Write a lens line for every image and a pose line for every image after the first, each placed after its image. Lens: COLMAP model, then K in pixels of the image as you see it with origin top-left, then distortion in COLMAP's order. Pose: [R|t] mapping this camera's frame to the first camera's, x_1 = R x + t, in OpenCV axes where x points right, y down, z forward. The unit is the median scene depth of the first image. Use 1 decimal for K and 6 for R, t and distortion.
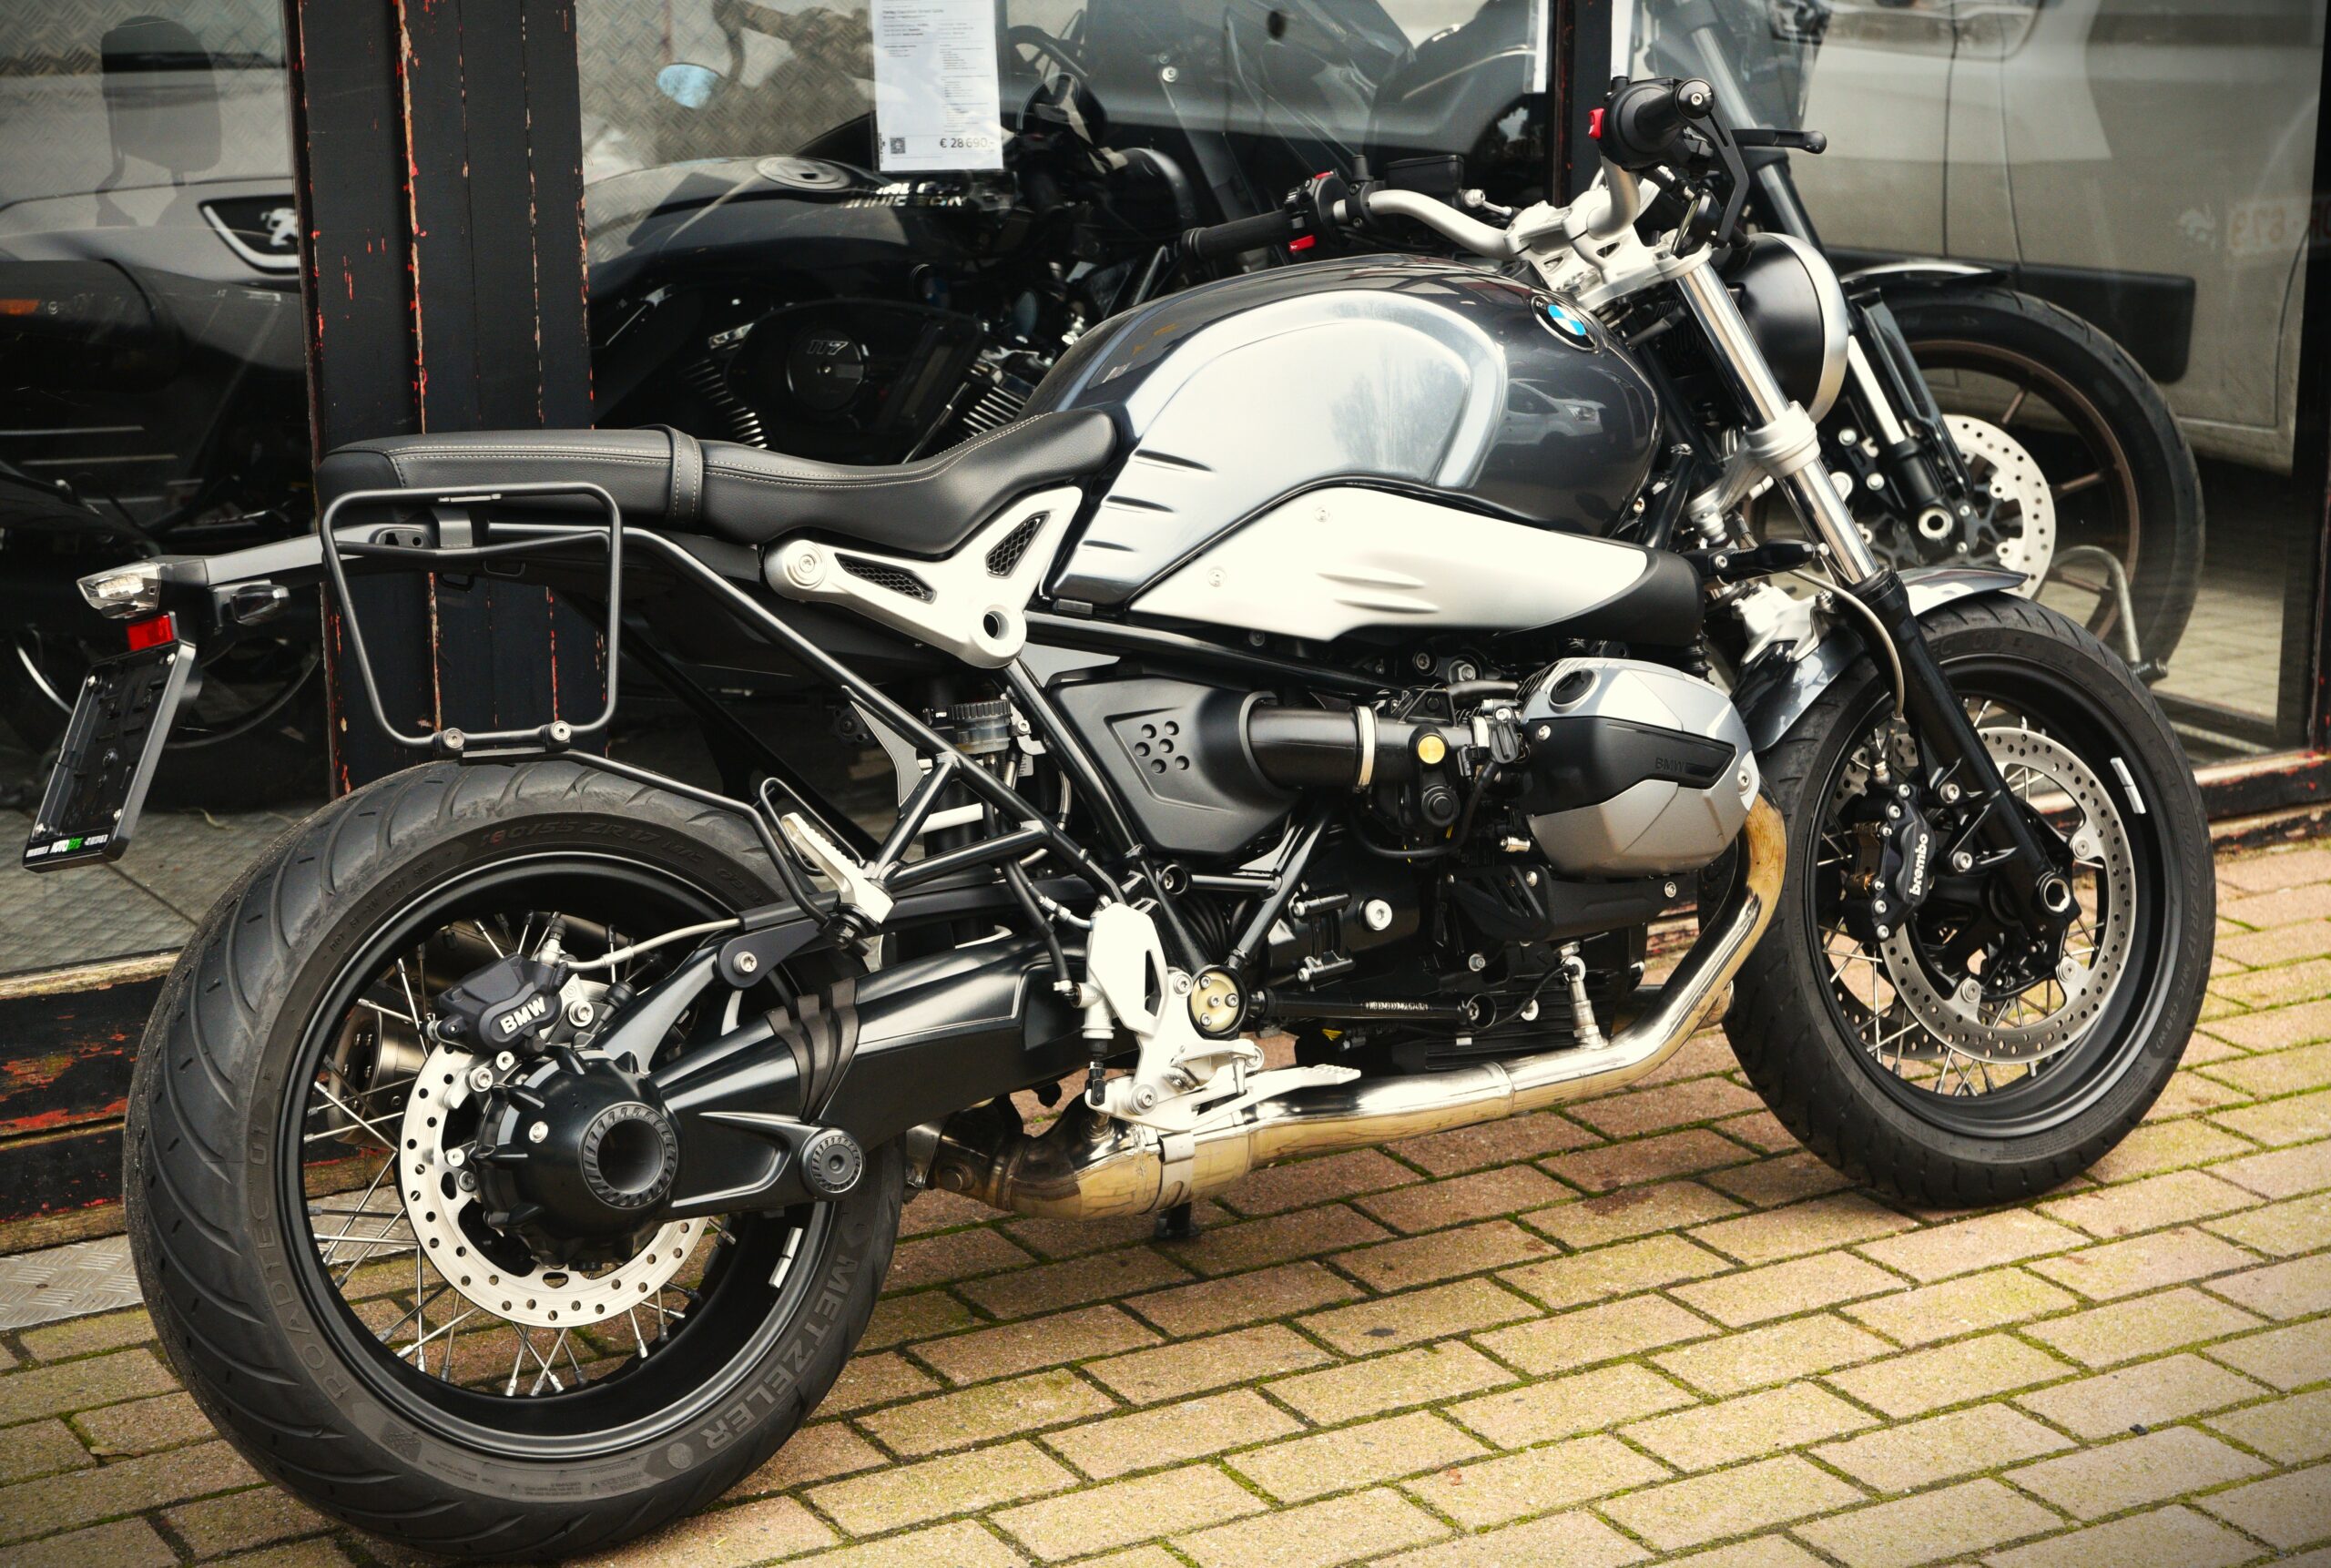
lens RADIAL K [[4106.7, 0, 1165.5], [0, 4106.7, 784.0], [0, 0, 1]] dist [0.139109, 0.057869]
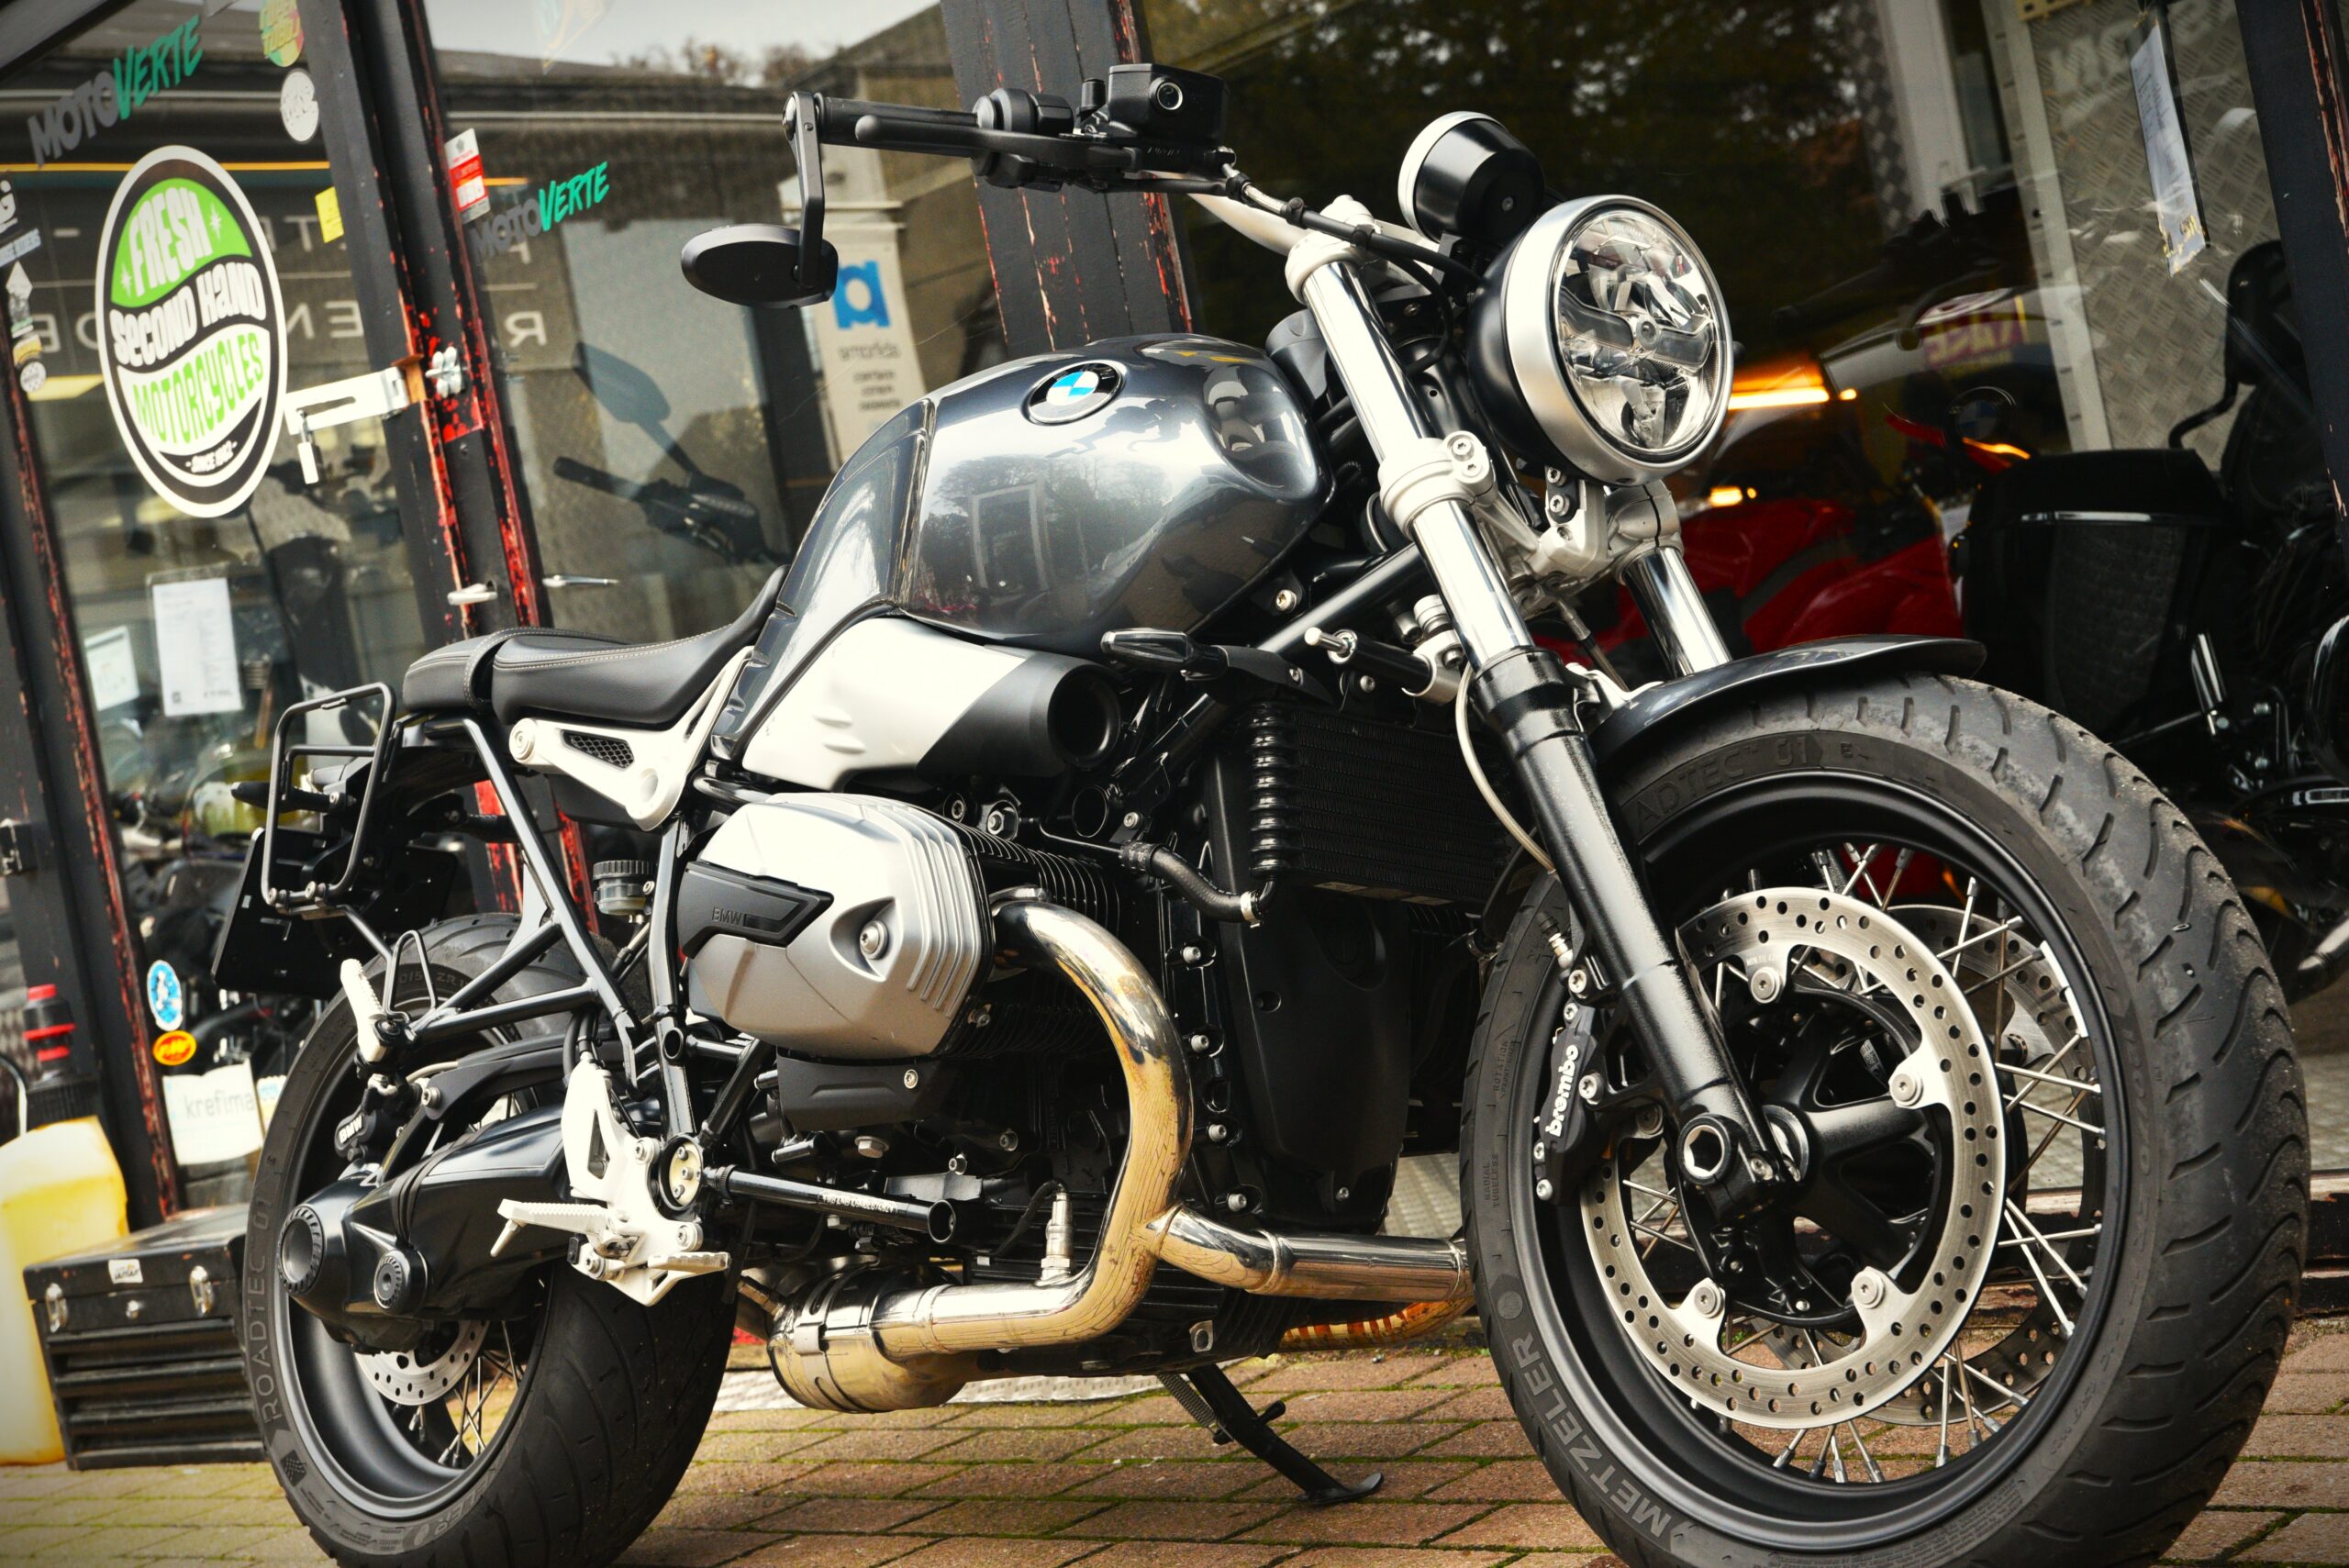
lens RADIAL K [[3551.7, 0, 1175.7], [0, 3551.7, 814.2], [0, 0, 1]] dist [0.082648, 0.053266]
pose [[0.203350, -0.043656, -0.978132, 0.827790], [-0.040787, 0.997761, -0.053012, 0.008957], [0.978256, 0.050675, 0.201114, 0.924786]]
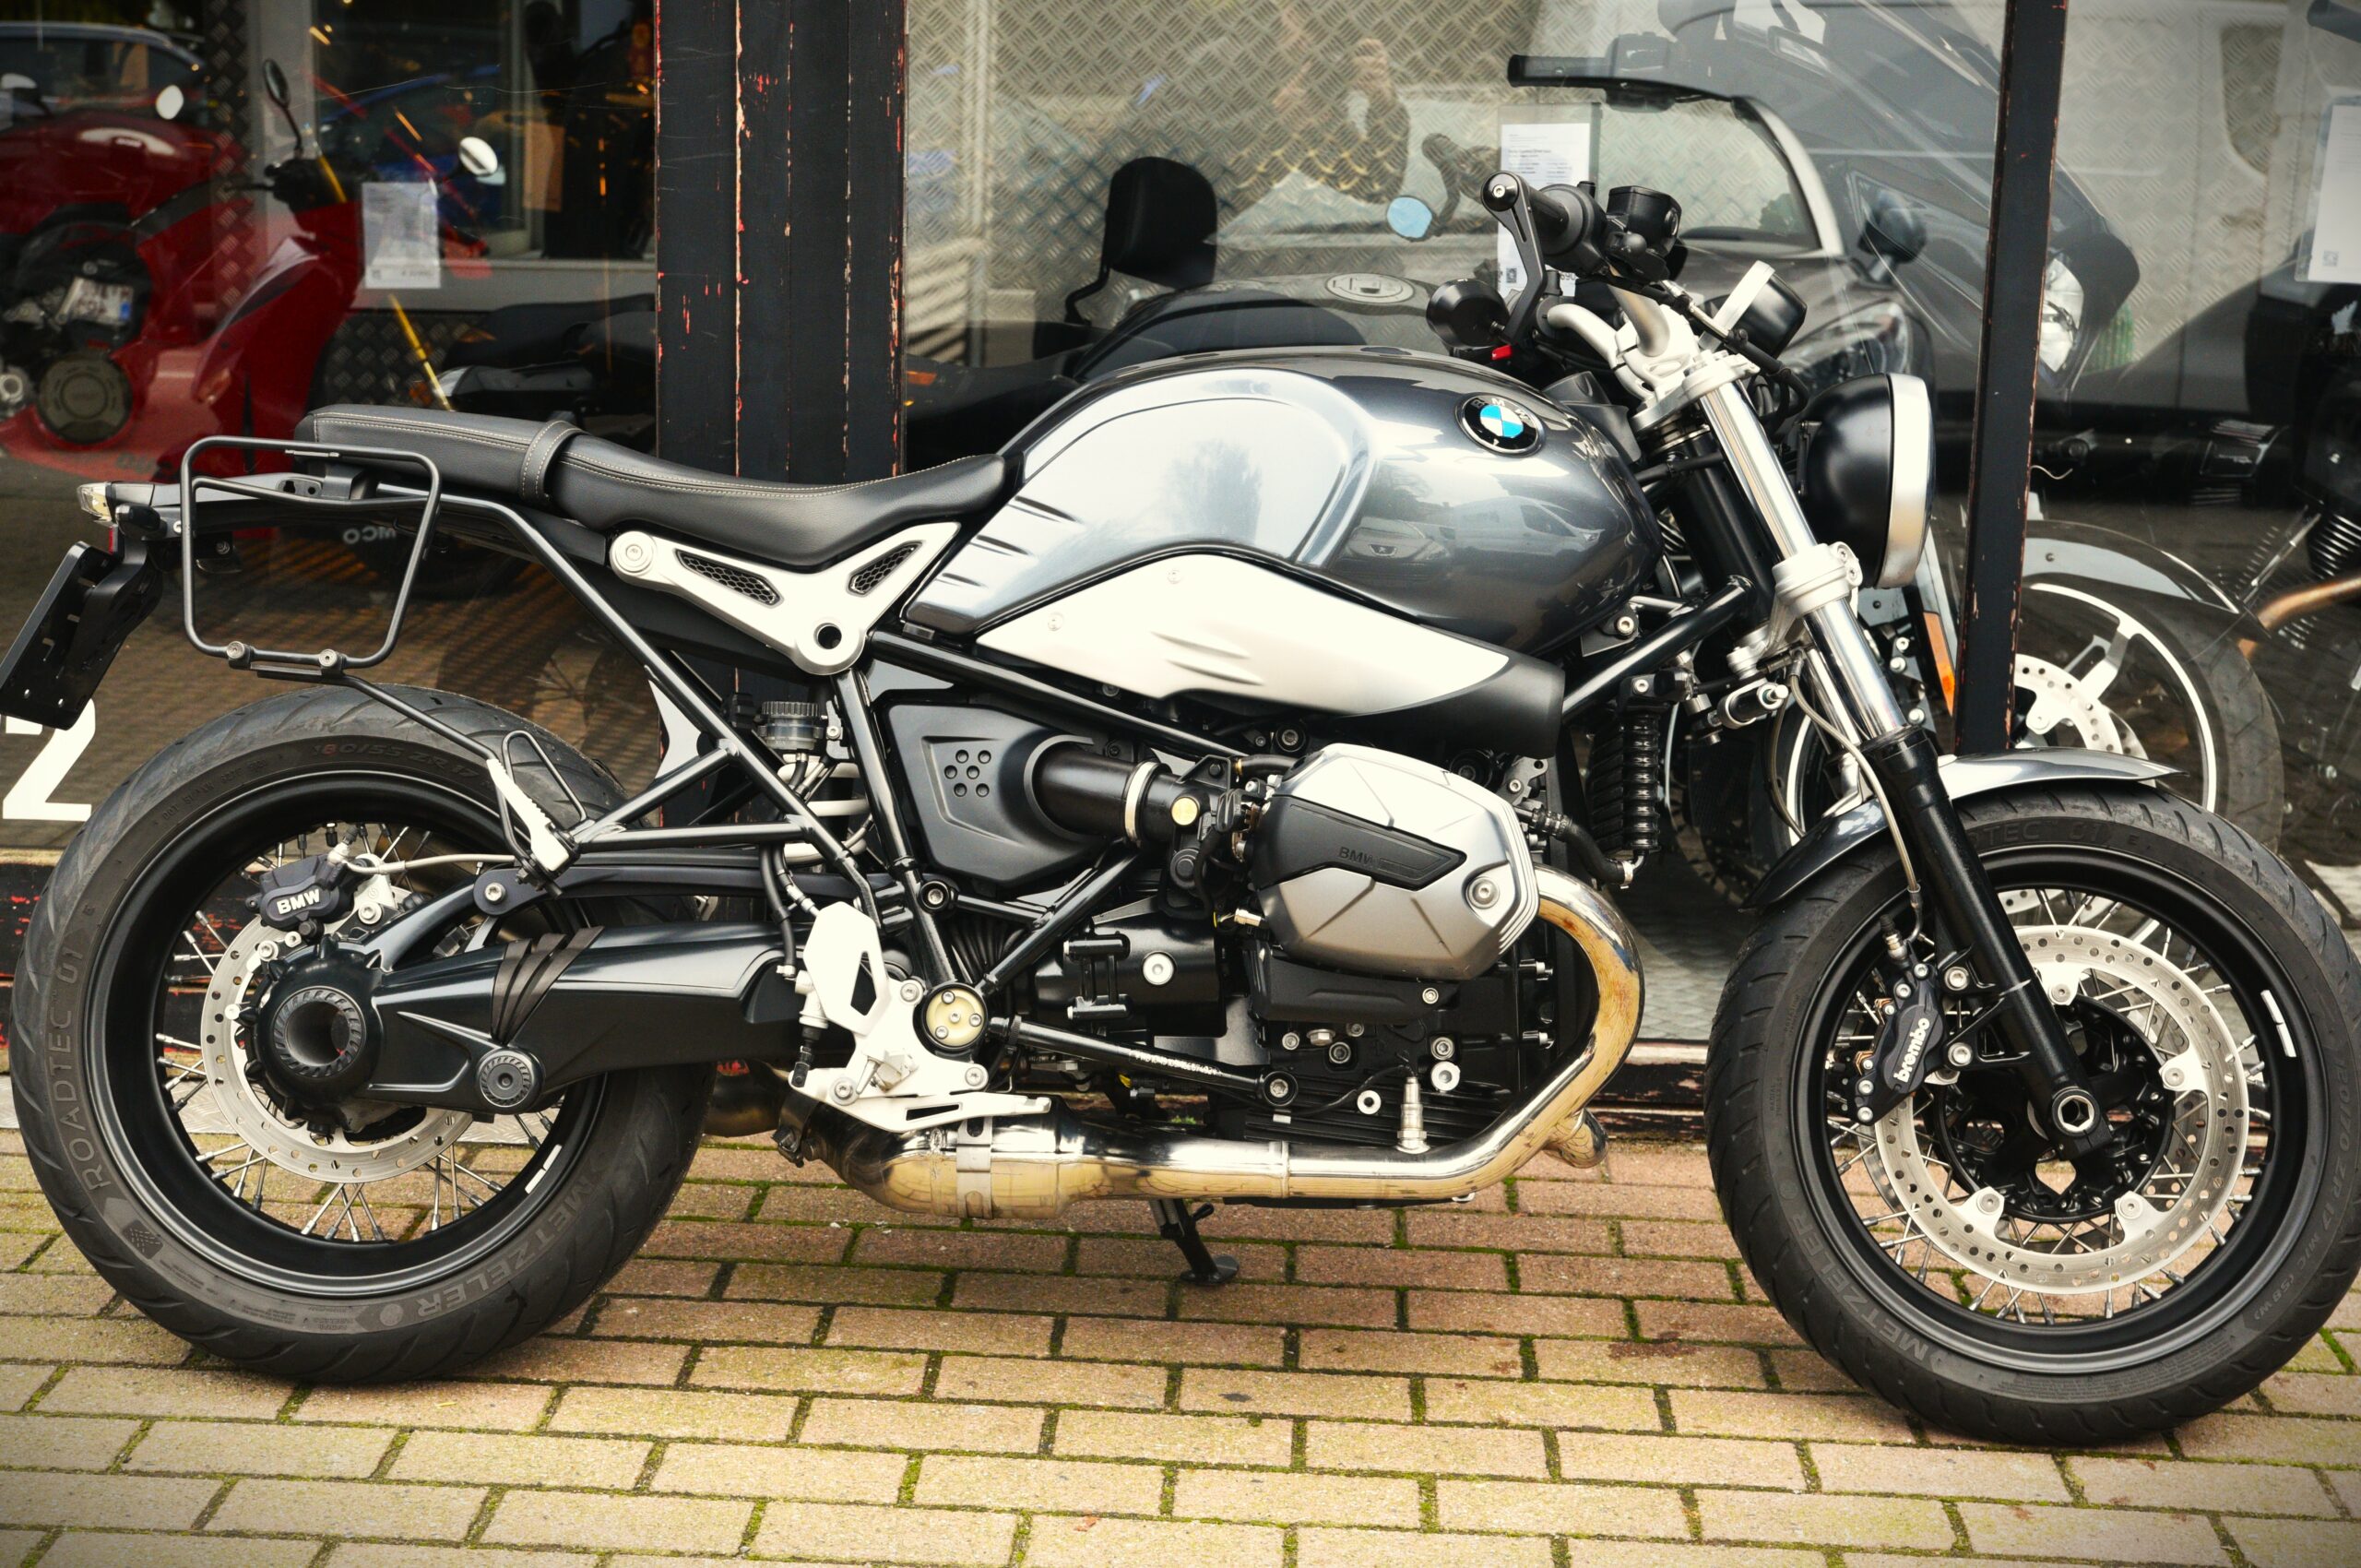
lens RADIAL K [[3631.7, 0, 1180.5], [0, 3631.7, 784.0], [0, 0, 1]] dist [0.083917, 0.059528]
pose [[0.830577, 0.135003, -0.540292, 0.543138], [-0.161007, 0.986953, -0.000901, -0.013948], [0.533121, 0.087739, 0.841477, 0.241015]]
